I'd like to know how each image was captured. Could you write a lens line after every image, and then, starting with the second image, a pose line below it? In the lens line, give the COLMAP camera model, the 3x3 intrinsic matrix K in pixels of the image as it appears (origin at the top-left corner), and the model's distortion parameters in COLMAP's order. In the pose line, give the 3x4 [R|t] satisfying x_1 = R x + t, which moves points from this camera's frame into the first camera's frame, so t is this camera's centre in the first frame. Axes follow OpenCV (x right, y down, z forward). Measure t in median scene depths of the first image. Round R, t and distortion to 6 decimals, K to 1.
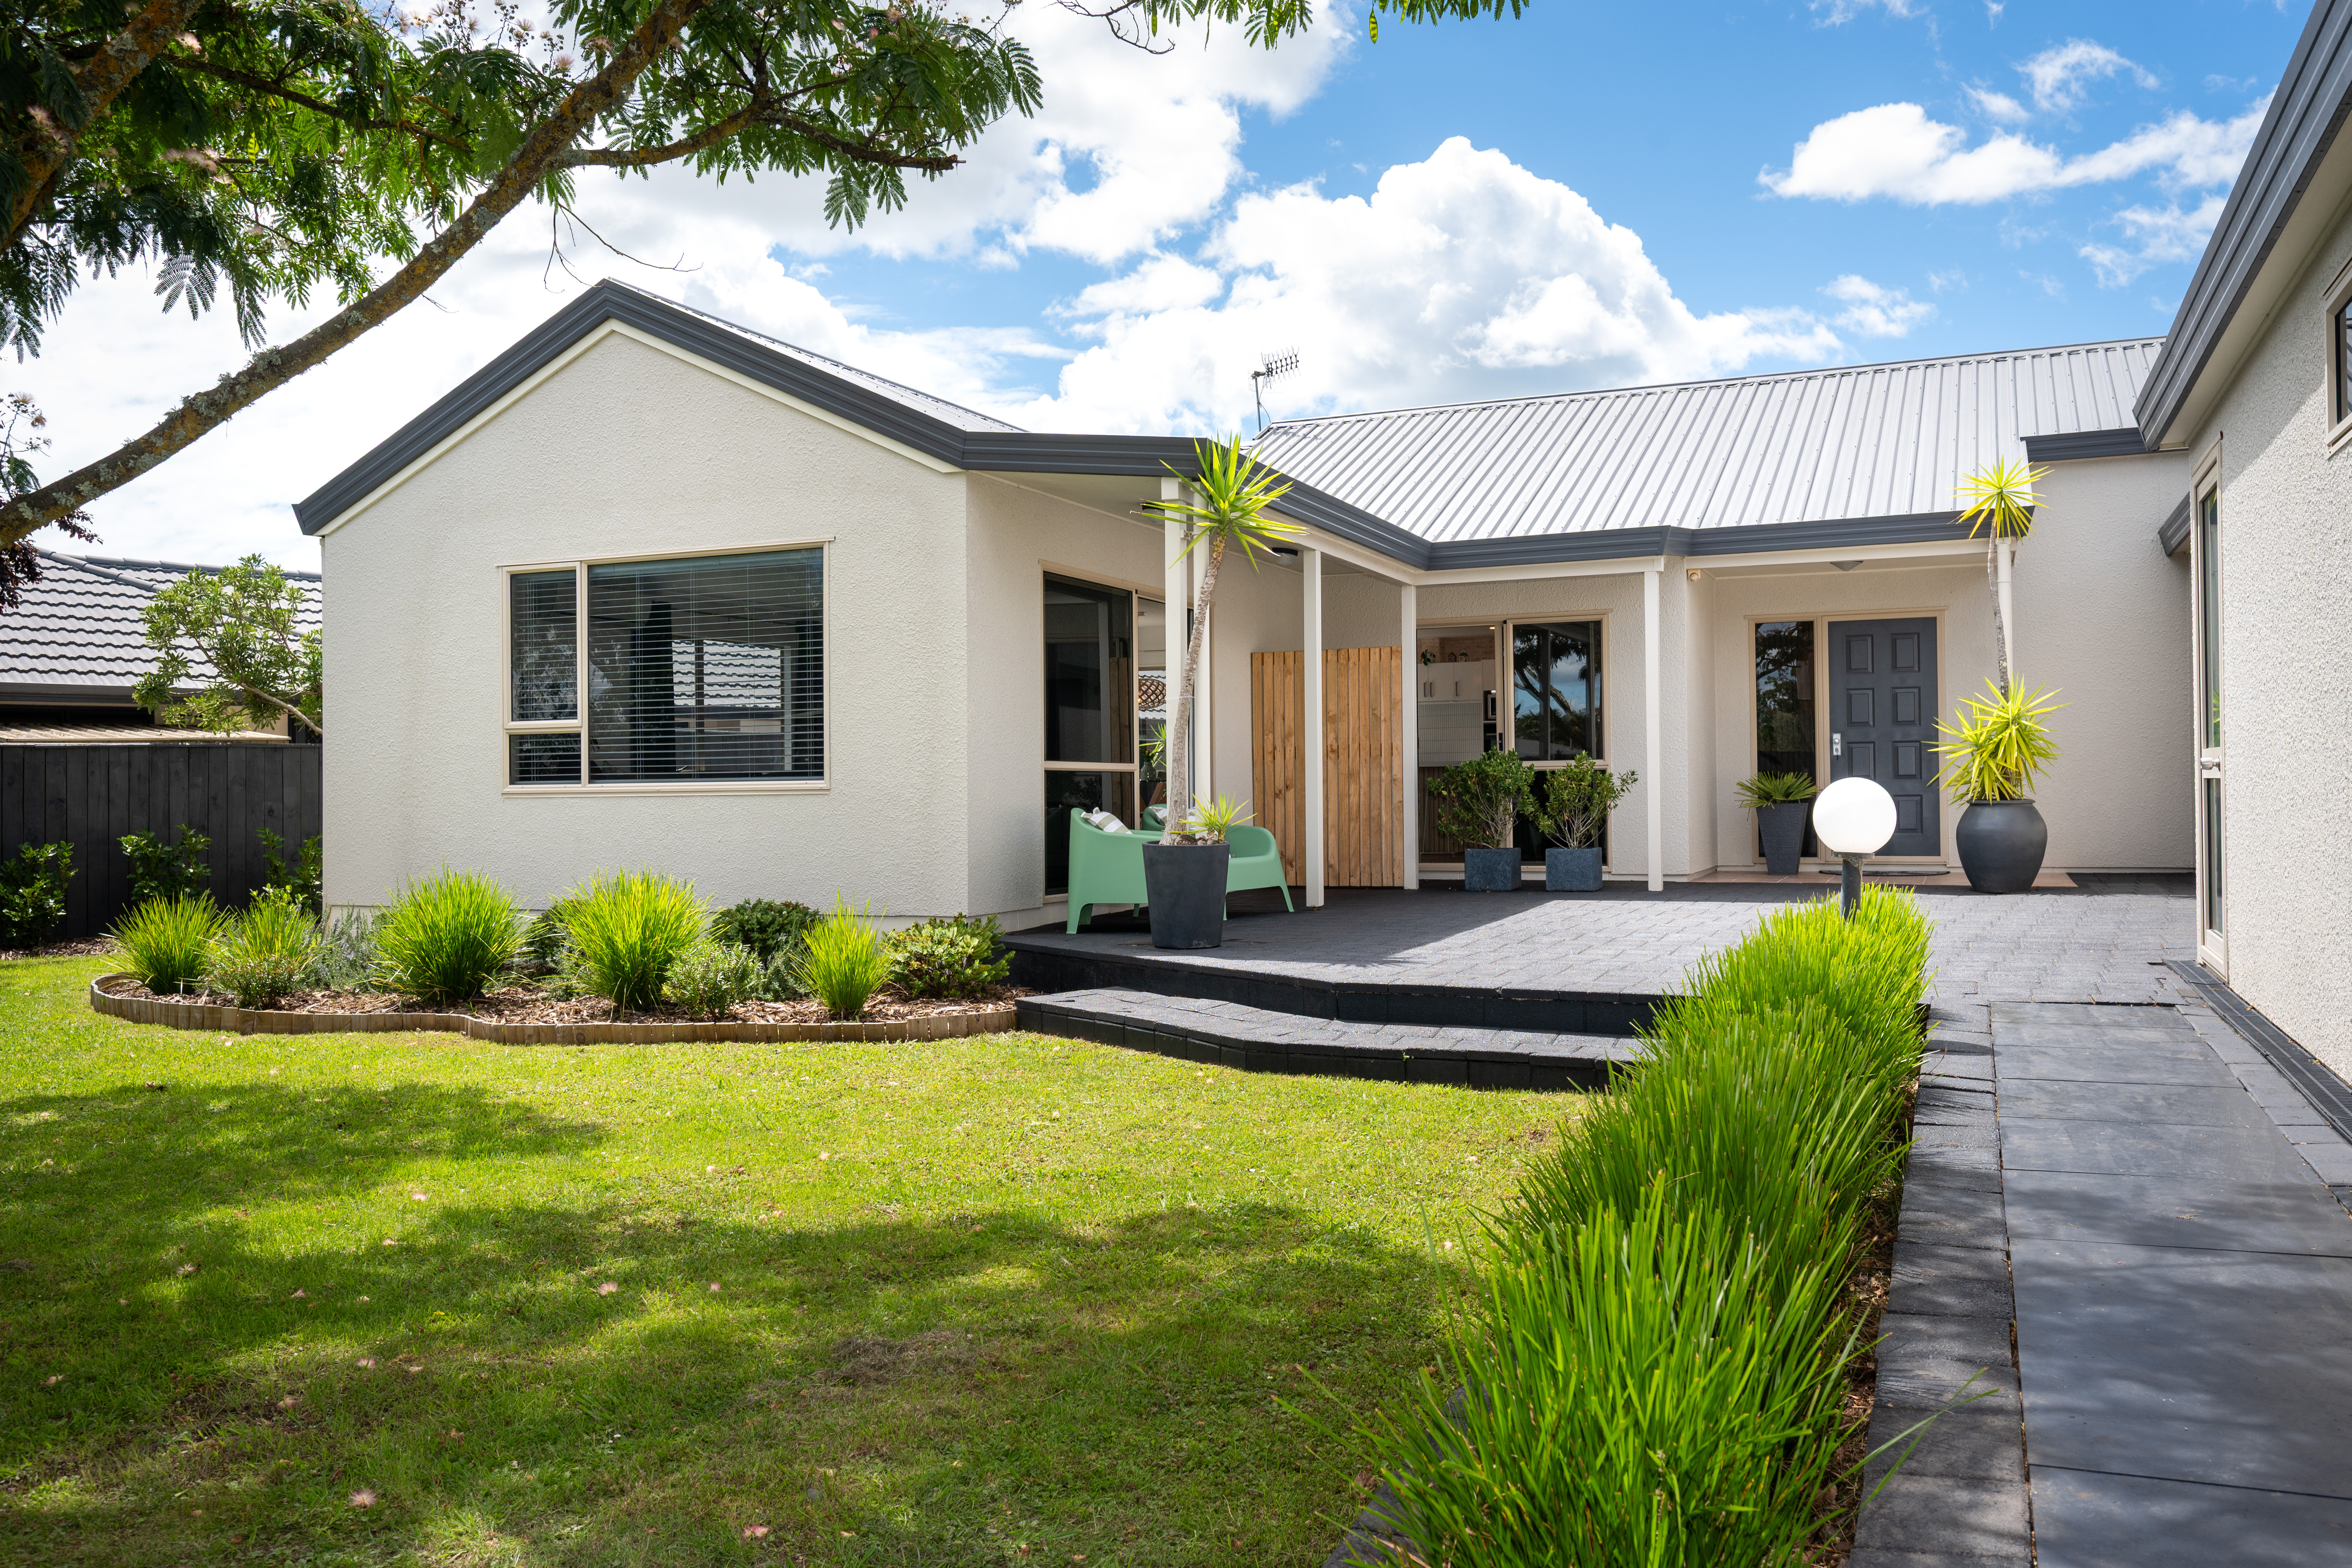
lens RADIAL K [[1823.4, 0, 1181.1], [0, 1823.4, 785.5], [0, 0, 1]] dist [0.009344, -0.001089]
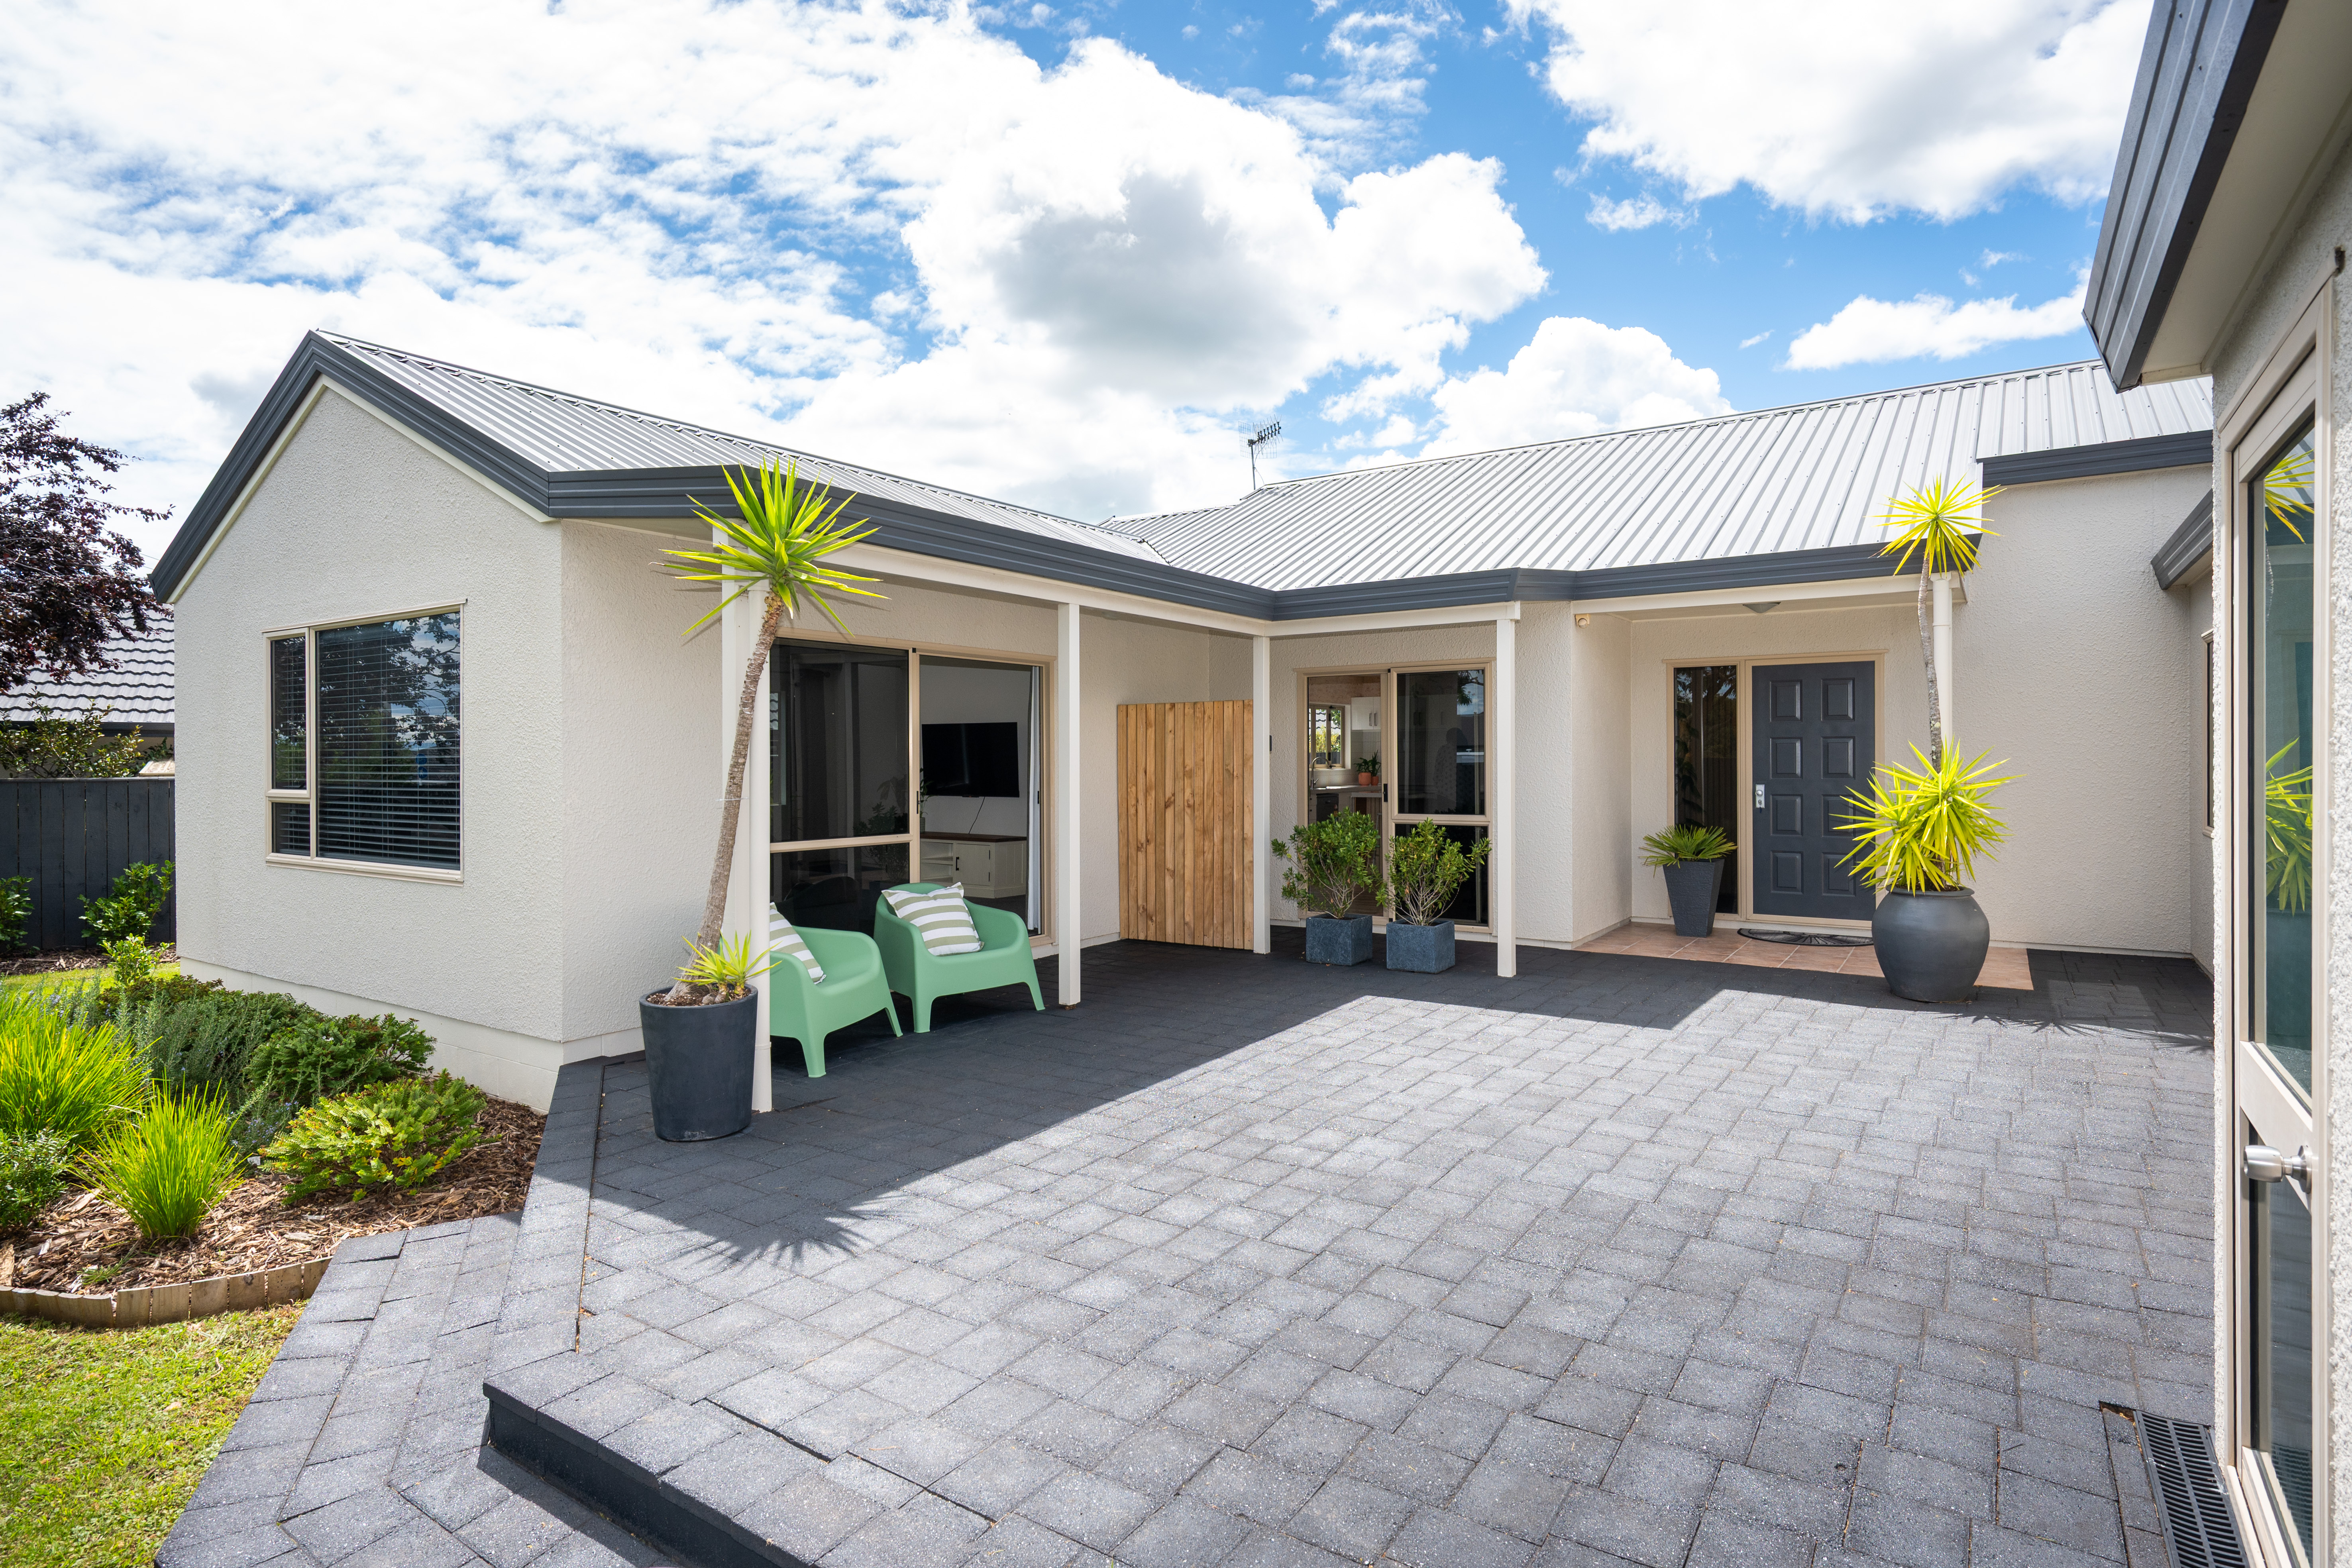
lens RADIAL K [[1220.4, 0, 1165.6], [0, 1220.4, 770.1], [0, 0, 1]] dist [0.007075, 0.000233]
pose [[0.982332, 0.009193, -0.186919, 0.199934], [-0.006469, 0.999864, 0.015179, -0.049677], [0.187033, -0.013702, 0.982258, 0.367962]]
